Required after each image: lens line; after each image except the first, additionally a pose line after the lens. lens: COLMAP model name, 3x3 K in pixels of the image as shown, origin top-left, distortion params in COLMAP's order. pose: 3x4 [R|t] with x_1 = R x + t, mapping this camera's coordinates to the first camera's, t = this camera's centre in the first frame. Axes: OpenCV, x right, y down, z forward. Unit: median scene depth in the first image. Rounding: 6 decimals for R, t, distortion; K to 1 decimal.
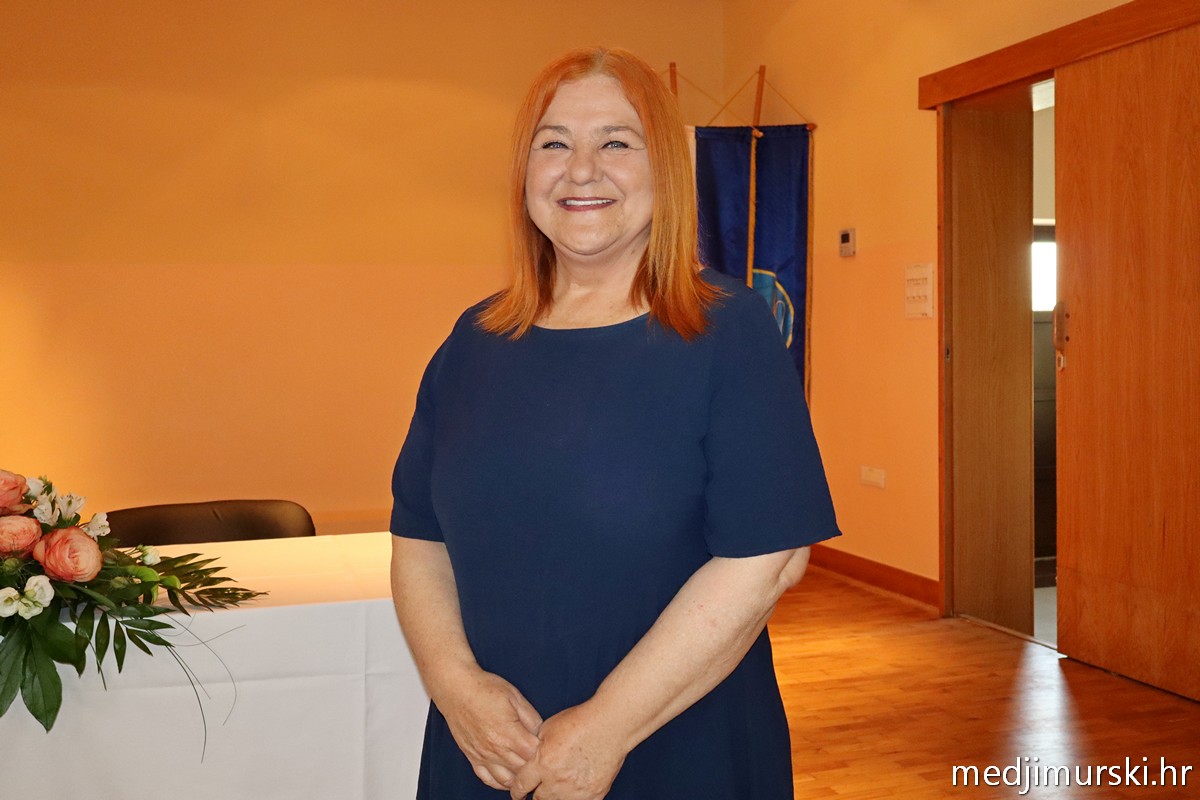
lens RADIAL K [[1302.0, 0, 605.2], [0, 1302.0, 403.4], [0, 0, 1]] dist [0.000977, 0.000000]
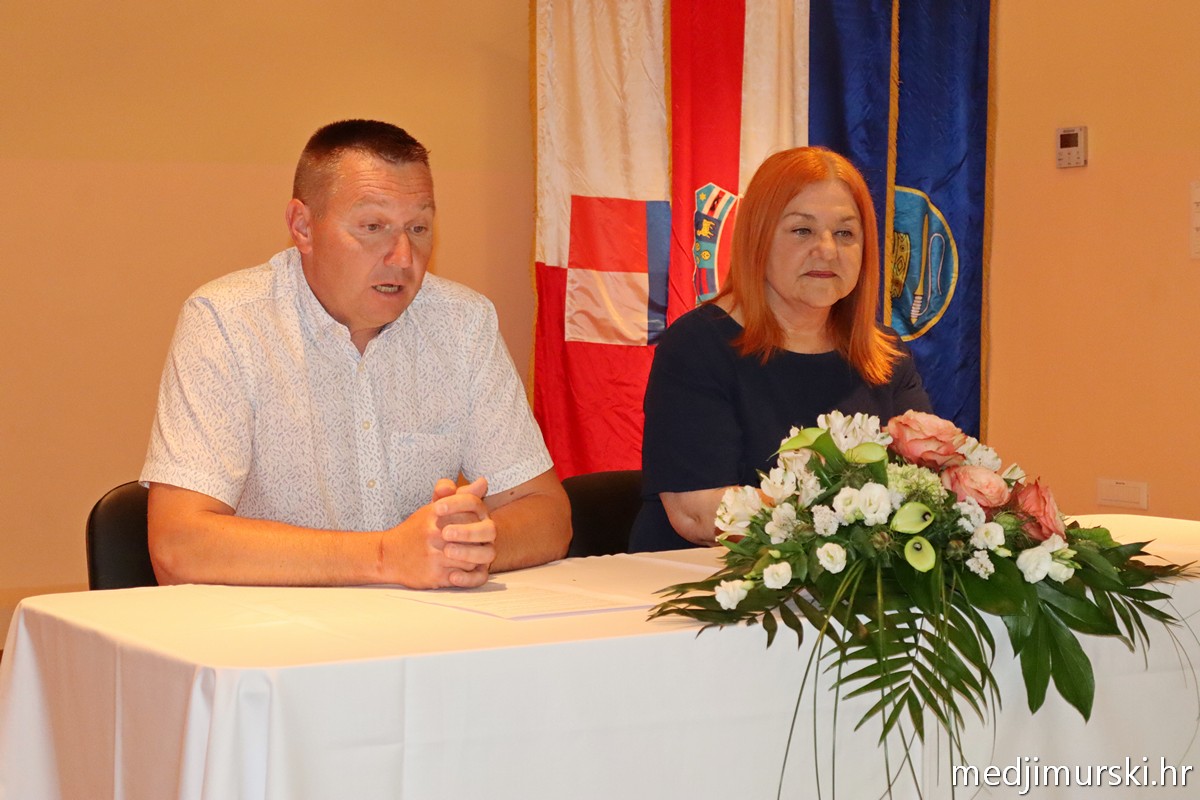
lens RADIAL K [[2403.9, 0, 599.9], [0, 2403.9, 400.9], [0, 0, 1]] dist [-0.043073, 0.000000]
pose [[0.962948, -0.007463, 0.269583, -0.359398], [0.012519, 0.999776, -0.017042, 0.023775], [-0.269395, 0.019785, 0.962826, -0.115288]]
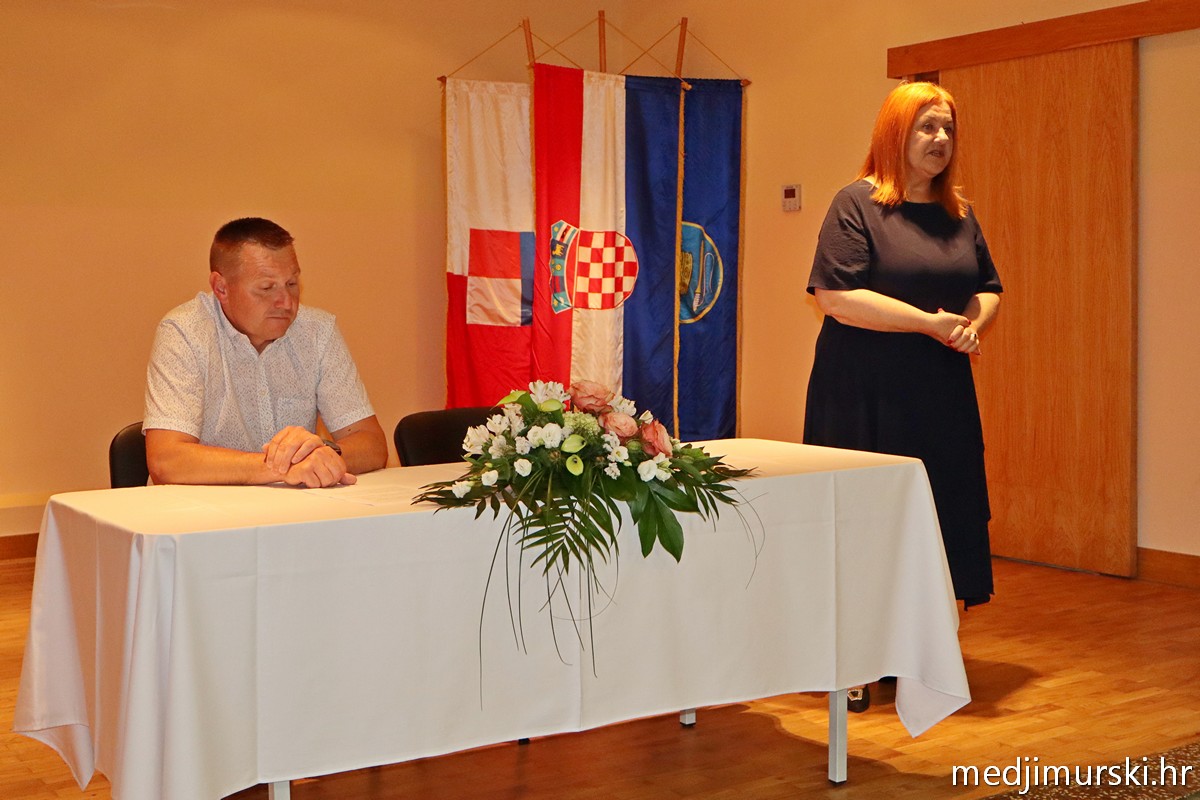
lens RADIAL K [[1684.2, 0, 623.9], [0, 1684.2, 372.2], [0, 0, 1]] dist [0.036805, 0.000000]
pose [[0.953041, -0.014936, 0.302473, -0.328753], [0.017018, 0.999846, -0.004250, 0.018028], [-0.302363, 0.009198, 0.953149, -0.224531]]
